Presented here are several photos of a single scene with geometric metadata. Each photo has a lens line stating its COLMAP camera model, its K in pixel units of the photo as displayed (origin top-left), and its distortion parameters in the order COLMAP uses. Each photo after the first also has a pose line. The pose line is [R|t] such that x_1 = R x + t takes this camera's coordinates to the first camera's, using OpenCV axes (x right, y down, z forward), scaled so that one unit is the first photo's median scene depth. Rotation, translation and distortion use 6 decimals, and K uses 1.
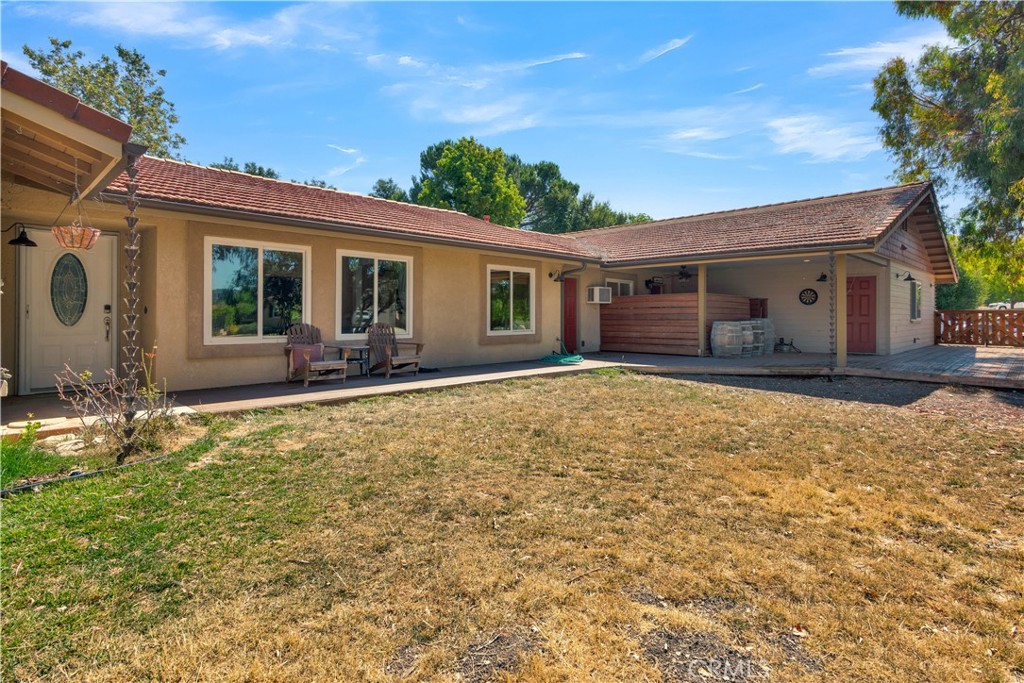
lens RADIAL K [[530.8, 0, 508.8], [0, 530.8, 316.4], [0, 0, 1]] dist [0.022769, 0.000006]
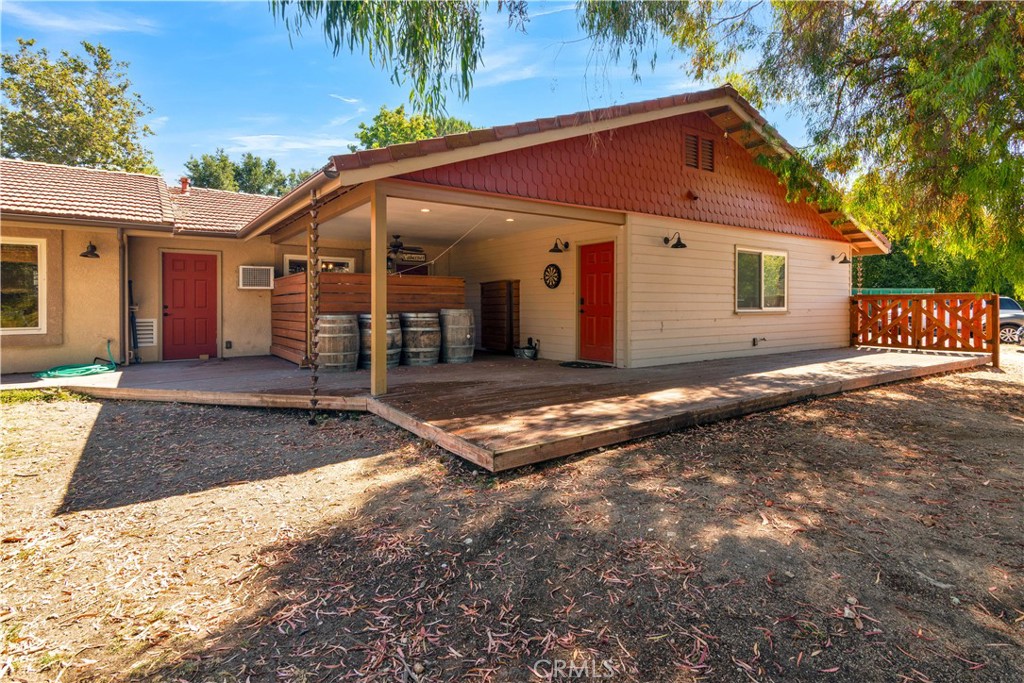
lens RADIAL K [[530.8, 0, 508.8], [0, 530.8, 316.4], [0, 0, 1]] dist [0.022769, 0.000006]
pose [[0.983507, -0.000807, -0.180870, 0.610920], [0.004539, 0.999785, 0.020218, -0.000736], [0.180815, -0.020706, 0.983299, 0.331719]]
